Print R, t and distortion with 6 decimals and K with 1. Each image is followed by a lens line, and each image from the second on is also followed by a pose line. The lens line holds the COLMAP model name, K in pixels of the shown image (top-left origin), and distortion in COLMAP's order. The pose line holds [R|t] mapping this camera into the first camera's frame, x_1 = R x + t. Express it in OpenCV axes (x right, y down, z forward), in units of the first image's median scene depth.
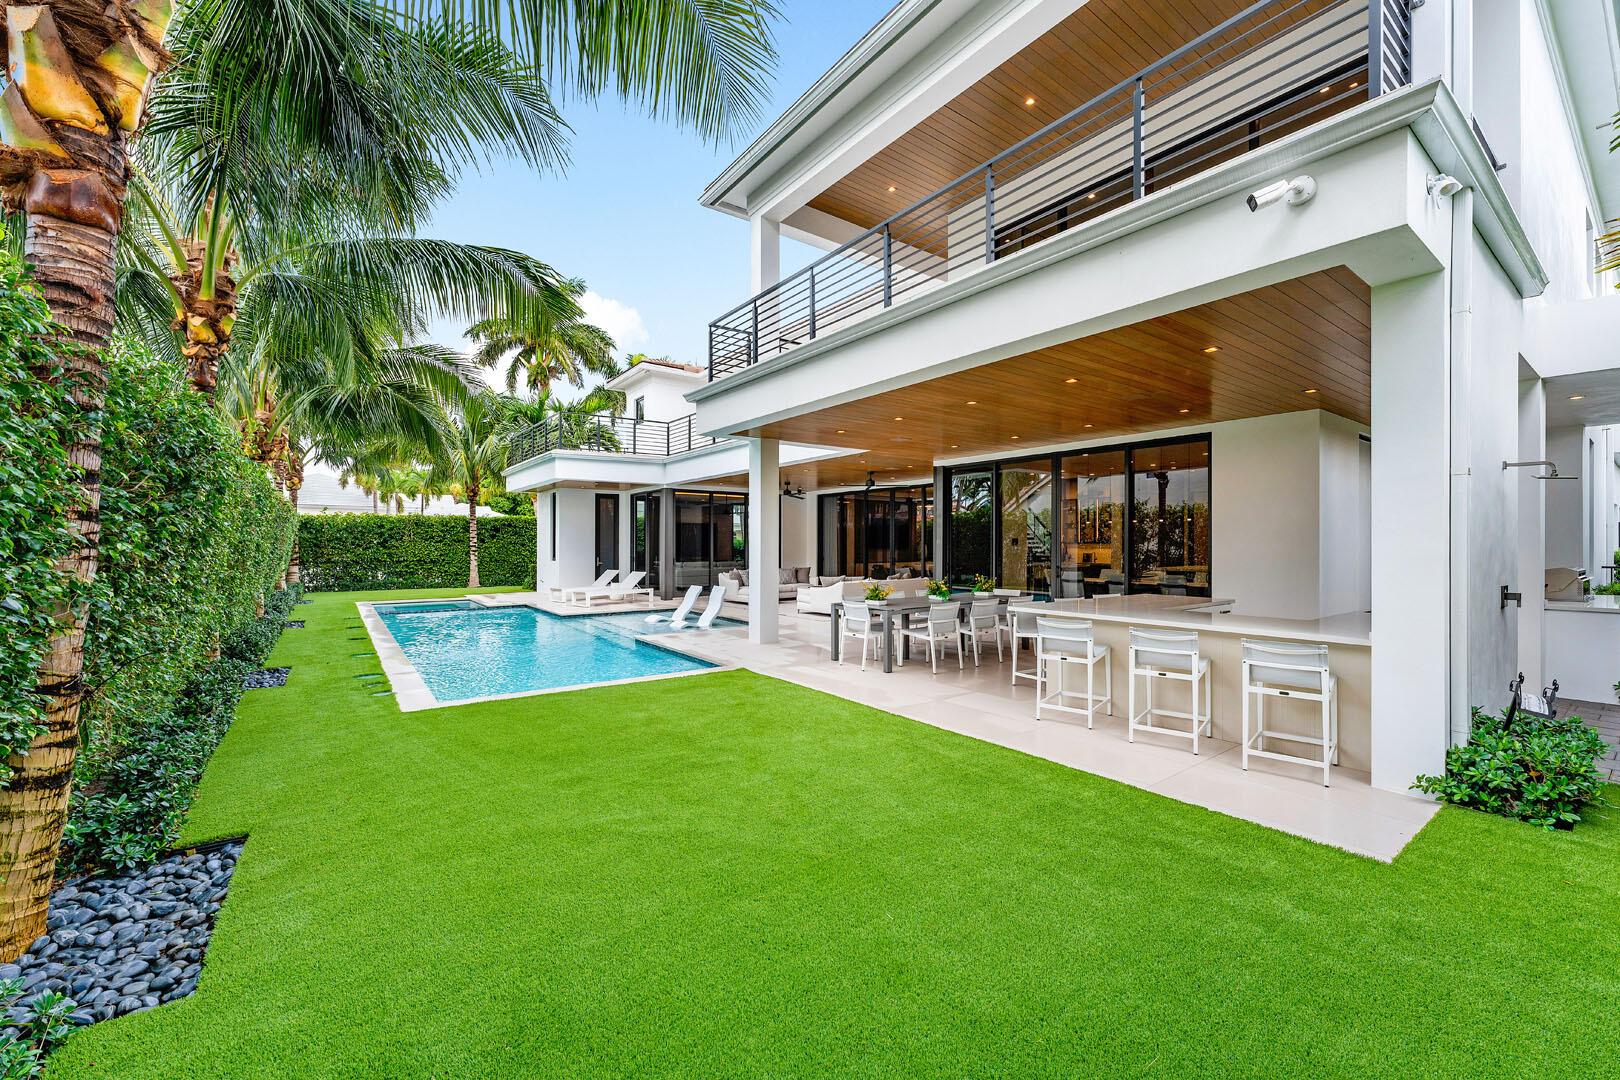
lens RADIAL K [[680.2, 0, 804.2], [0, 680.2, 560.1], [0, 0, 1]] dist [-0.000727, -0.000148]
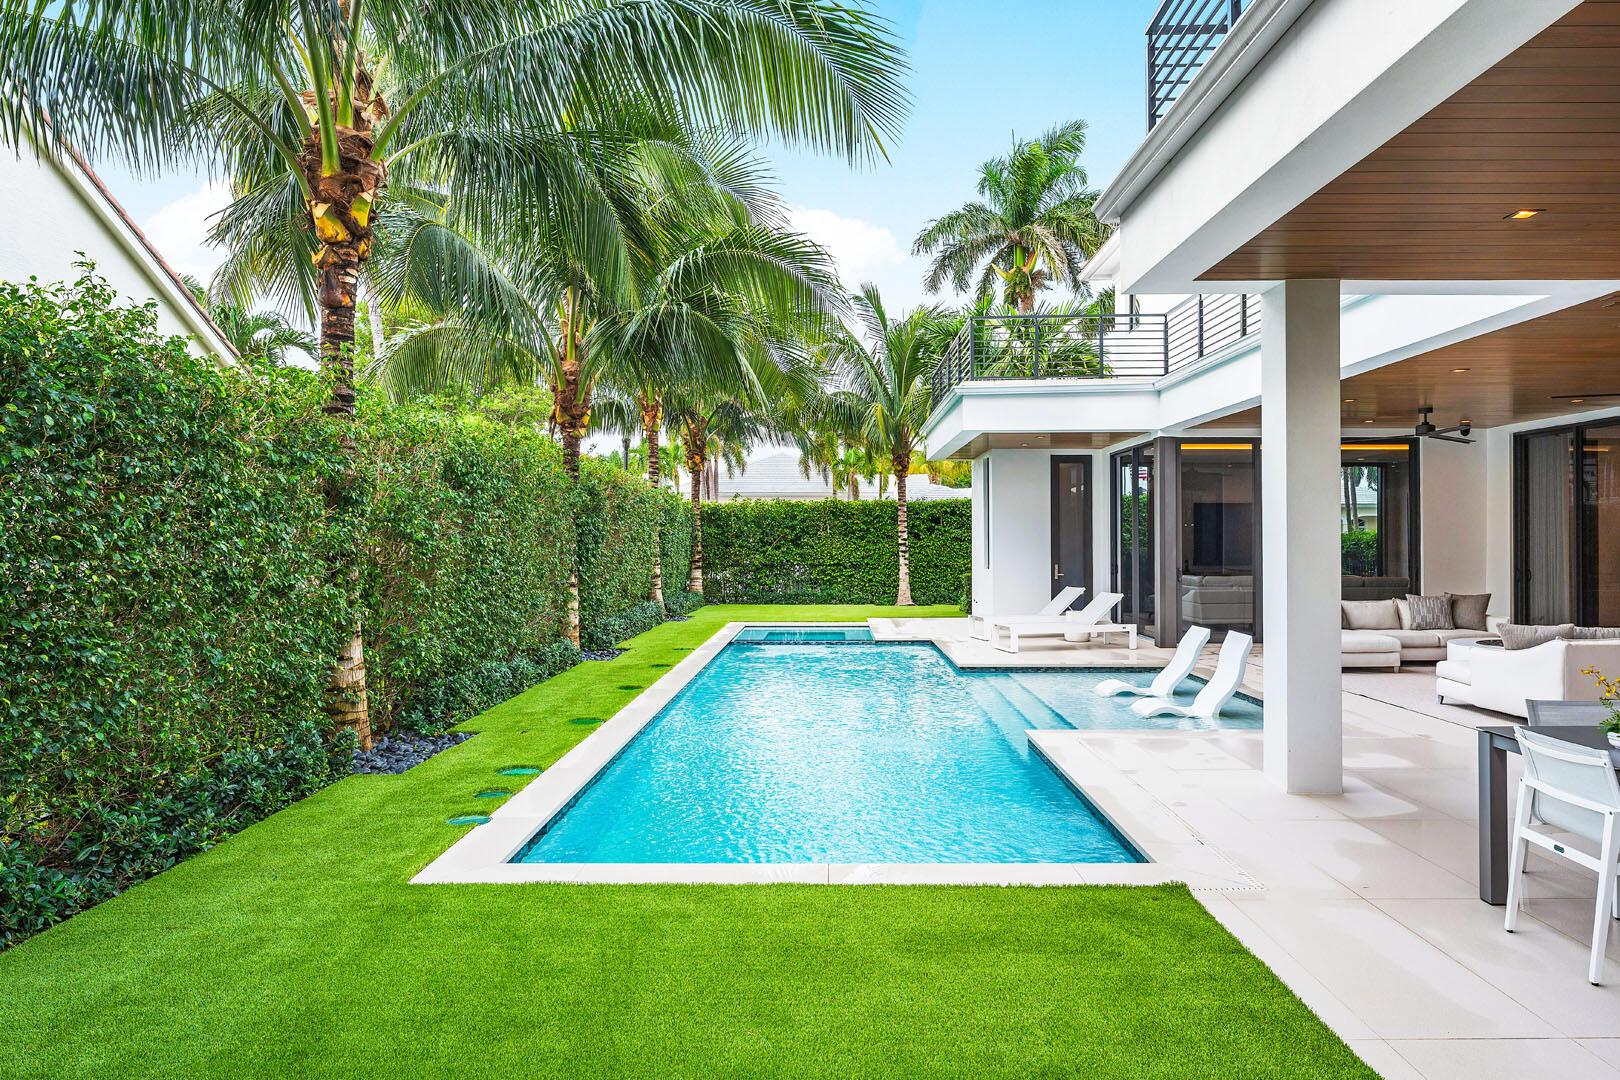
lens RADIAL K [[994.6, 0, 817.8], [0, 994.6, 533.5], [0, 0, 1]] dist [-0.001236, -0.001214]
pose [[0.813383, -0.004587, -0.581711, 0.027276], [-0.012894, 0.999581, -0.025912, -0.006143], [0.581586, 0.028577, 0.812983, 0.194839]]
